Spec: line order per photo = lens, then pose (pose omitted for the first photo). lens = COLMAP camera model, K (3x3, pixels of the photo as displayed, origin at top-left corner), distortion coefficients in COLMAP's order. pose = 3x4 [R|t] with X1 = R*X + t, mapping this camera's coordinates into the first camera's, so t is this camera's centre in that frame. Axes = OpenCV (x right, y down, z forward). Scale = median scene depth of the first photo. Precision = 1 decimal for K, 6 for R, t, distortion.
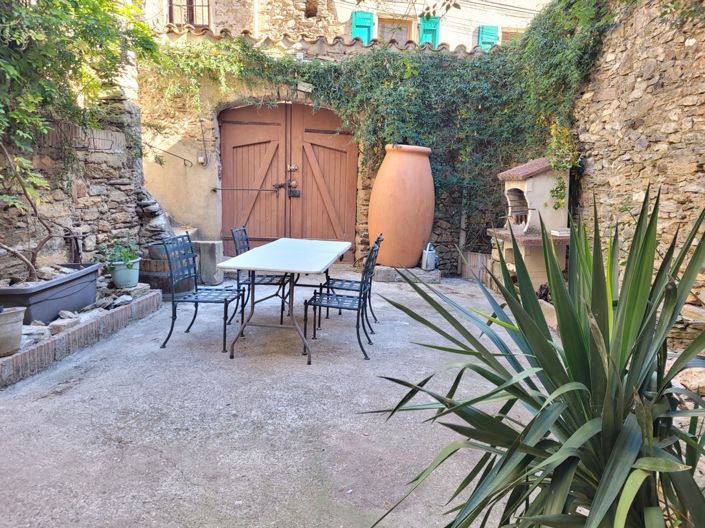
lens RADIAL K [[532.7, 0, 352.2], [0, 532.7, 264.3], [0, 0, 1]] dist [0.007518, 0.000571]
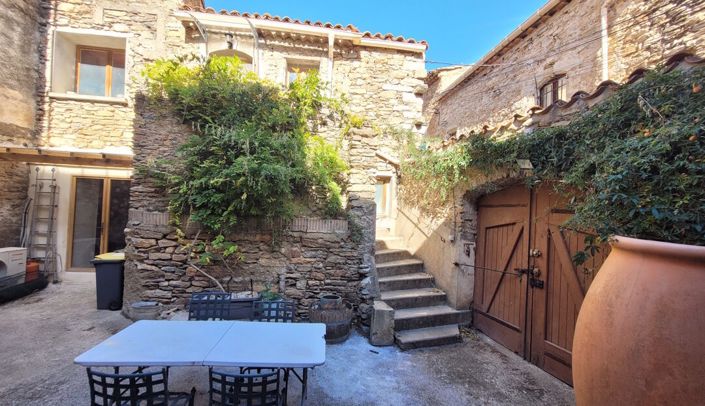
lens RADIAL K [[273.4, 0, 352.4], [0, 273.4, 202.9], [0, 0, 1]] dist [-0.001765, -0.000040]
pose [[0.200163, -0.057025, -0.978102, 0.275222], [-0.198247, 0.975297, -0.097432, -0.160708], [0.959496, 0.213408, 0.183913, 0.623187]]
